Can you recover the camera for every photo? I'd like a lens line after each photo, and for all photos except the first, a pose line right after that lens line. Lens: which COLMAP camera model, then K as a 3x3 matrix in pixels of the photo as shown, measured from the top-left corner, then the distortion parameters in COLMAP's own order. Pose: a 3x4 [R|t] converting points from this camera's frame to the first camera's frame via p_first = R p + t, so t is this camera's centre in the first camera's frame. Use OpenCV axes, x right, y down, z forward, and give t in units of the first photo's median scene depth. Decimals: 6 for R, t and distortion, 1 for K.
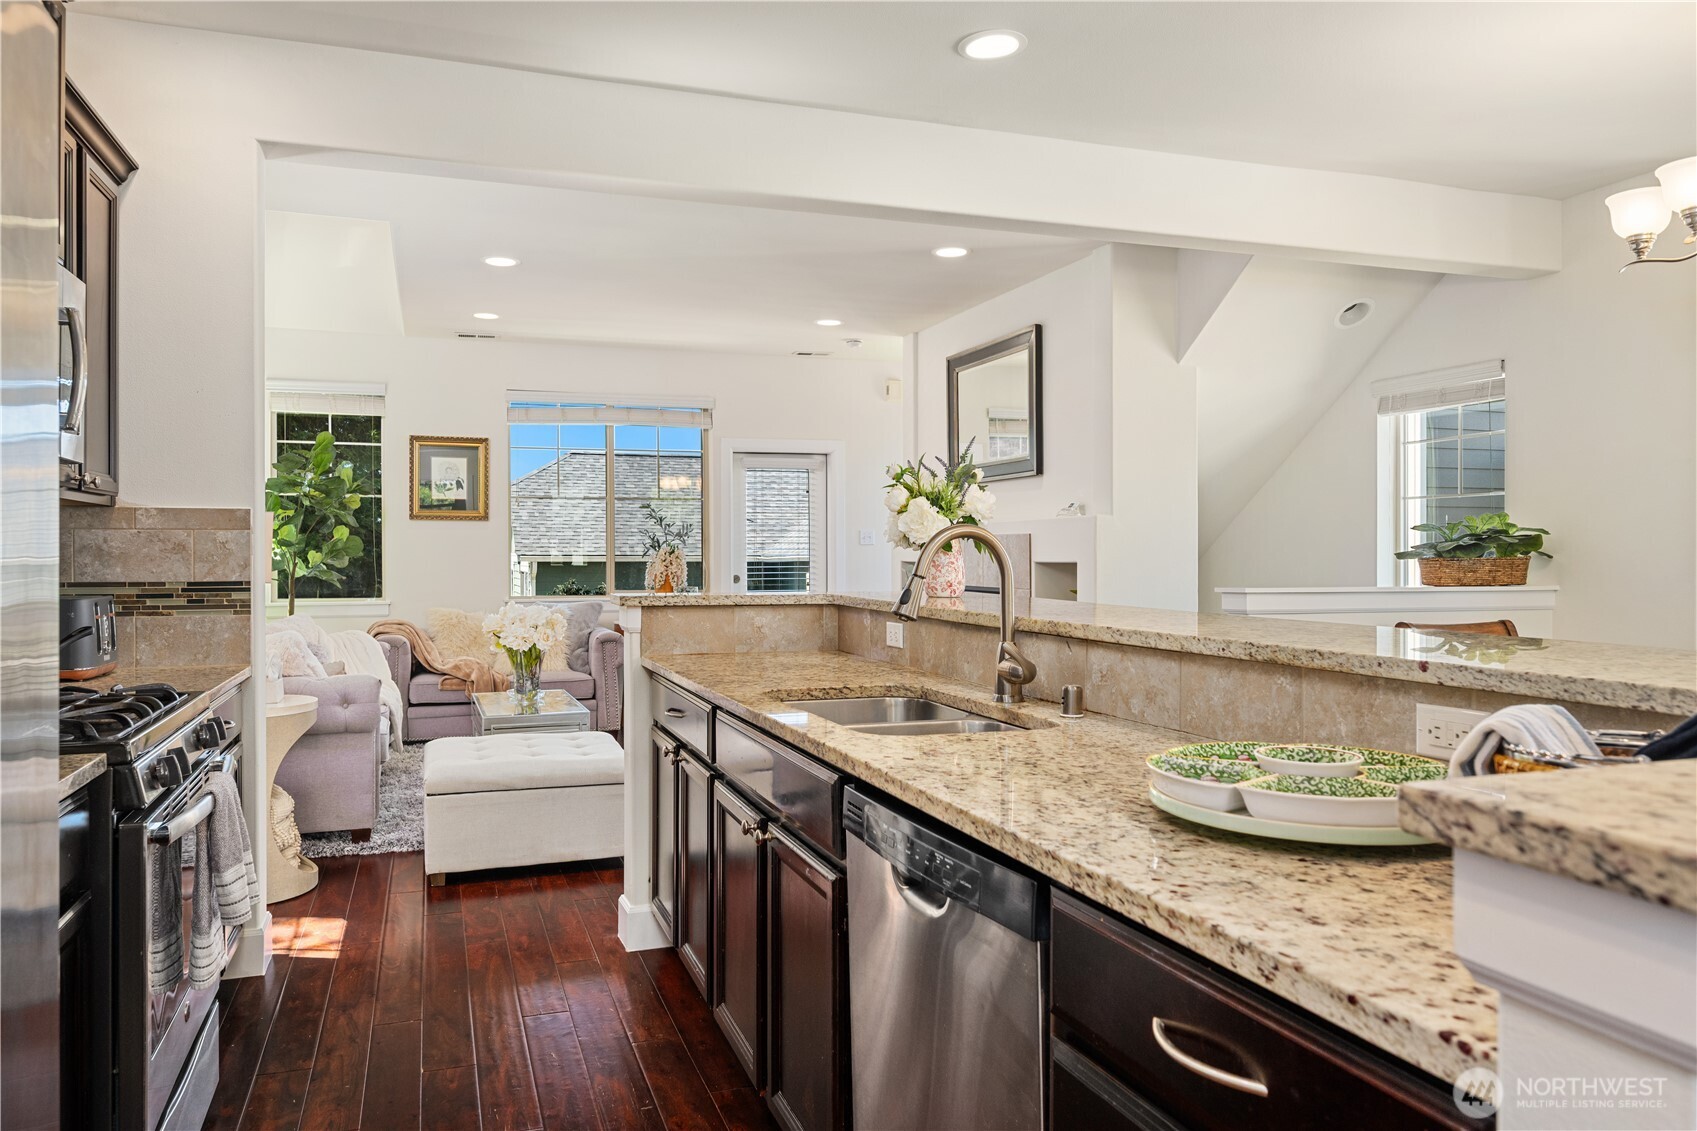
lens RADIAL K [[1163.3, 0, 820.0], [0, 1163.3, 547.1], [0, 0, 1]] dist [0.028435, 0.000857]
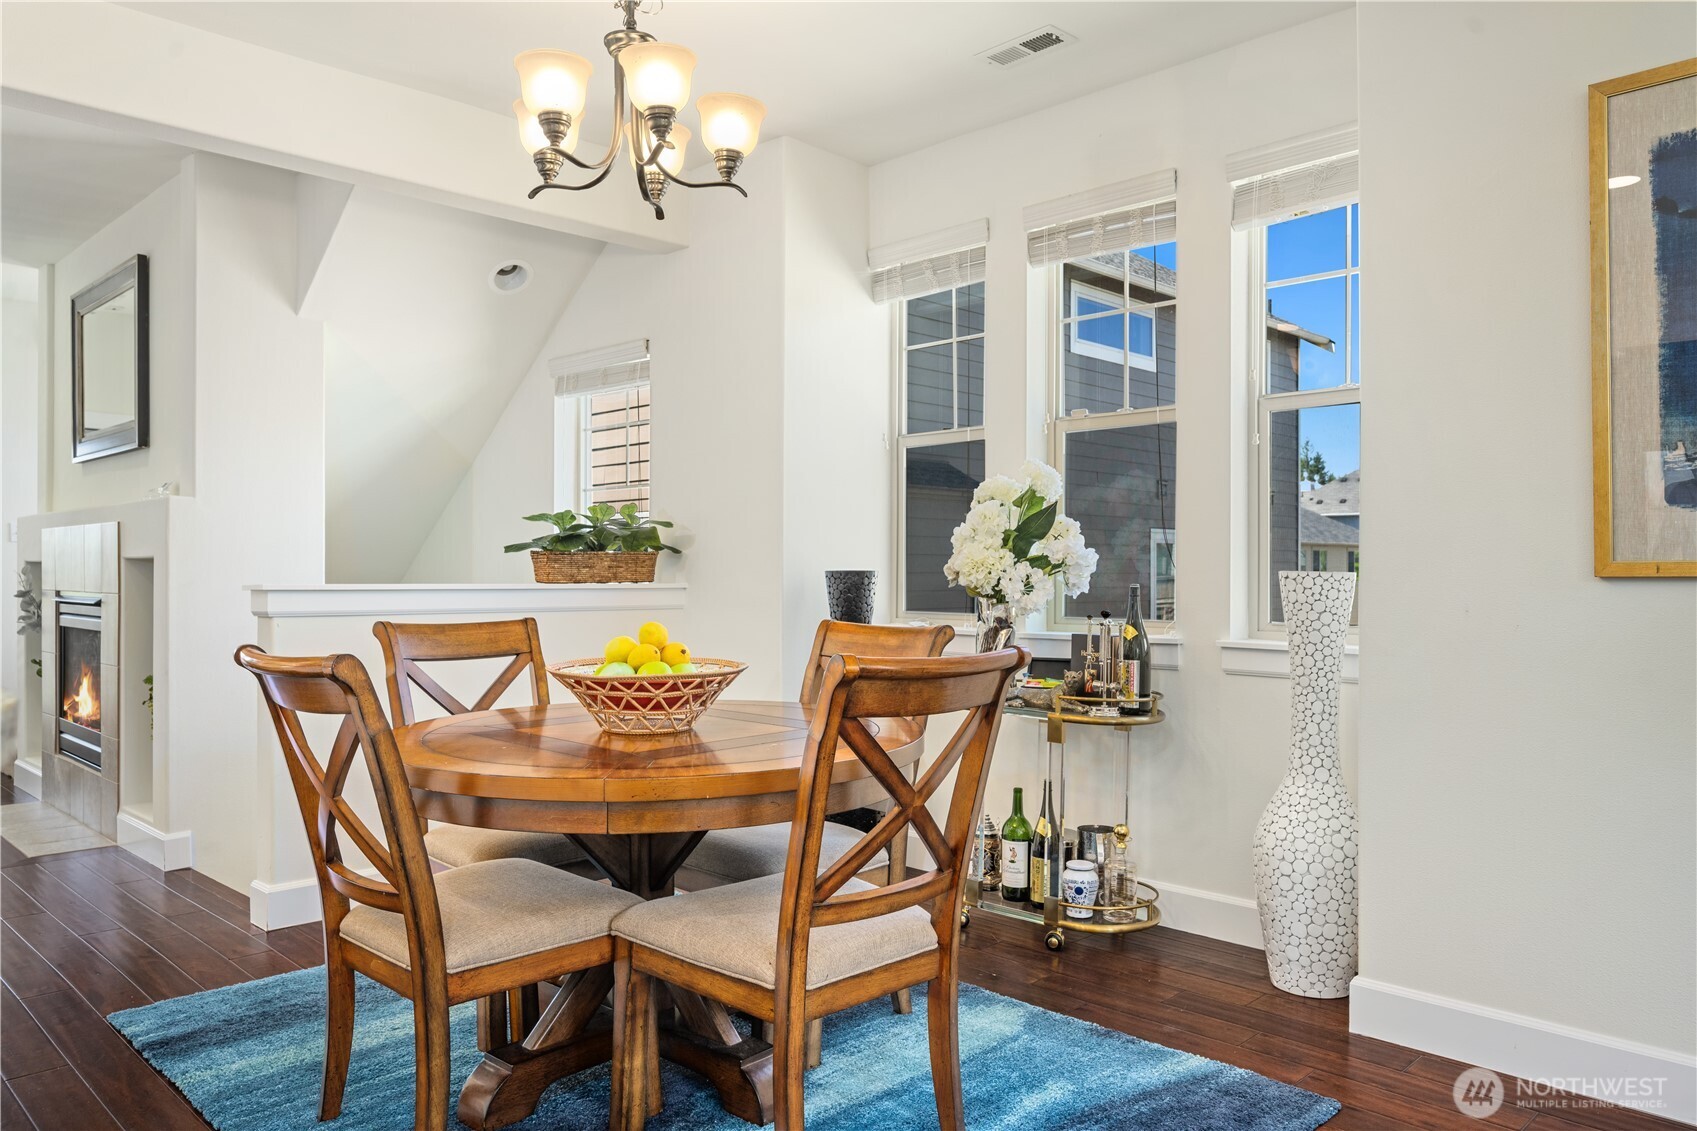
lens RADIAL K [[1203.4, 0, 841.4], [0, 1203.4, 567.4], [0, 0, 1]] dist [-0.003499, -0.003830]
pose [[0.897586, 0.005144, 0.440808, 0.220892], [-0.007453, 0.999966, 0.003508, 0.011453], [-0.440775, -0.006434, 0.897594, 0.059131]]
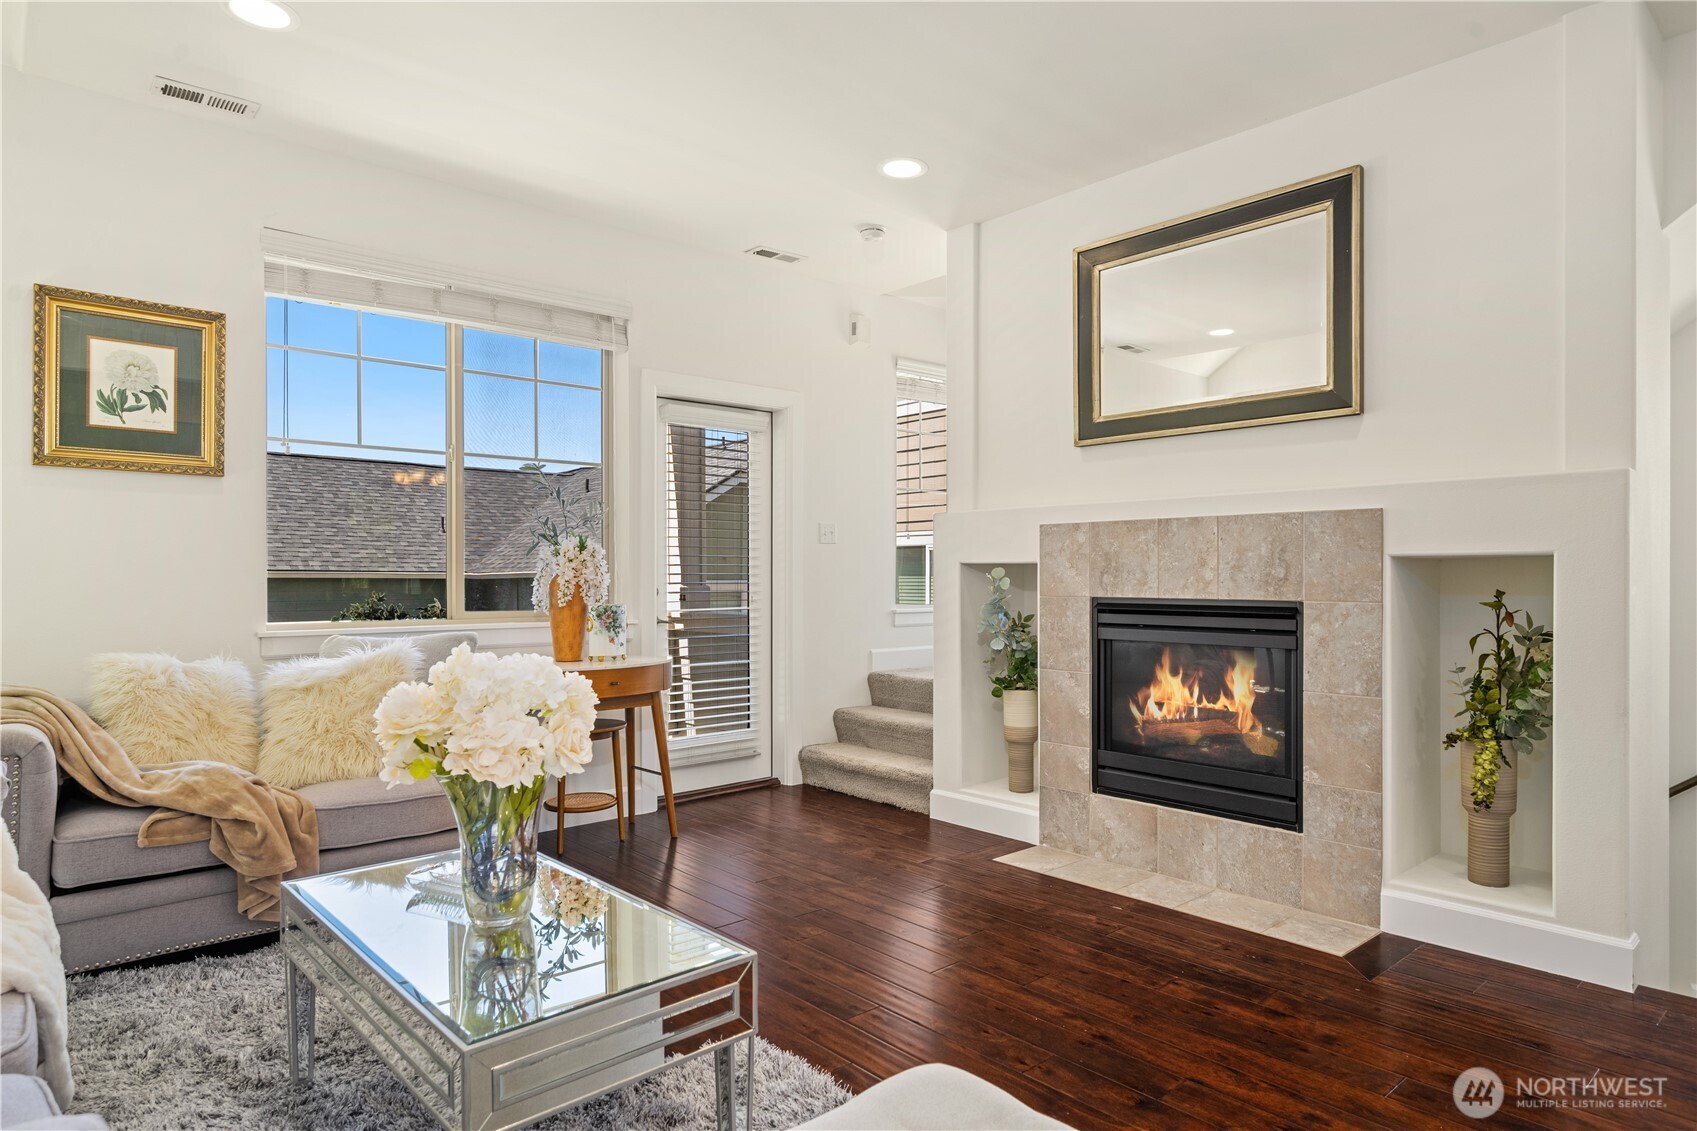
lens RADIAL K [[974.7, 0, 853.3], [0, 974.7, 573.3], [0, 0, 1]] dist [0.003583, 0.001002]
pose [[0.915465, 0.003609, 0.402381, -0.227565], [-0.003980, 0.999992, 0.000085, 0.020090], [-0.402378, -0.001679, 0.915472, 0.556776]]
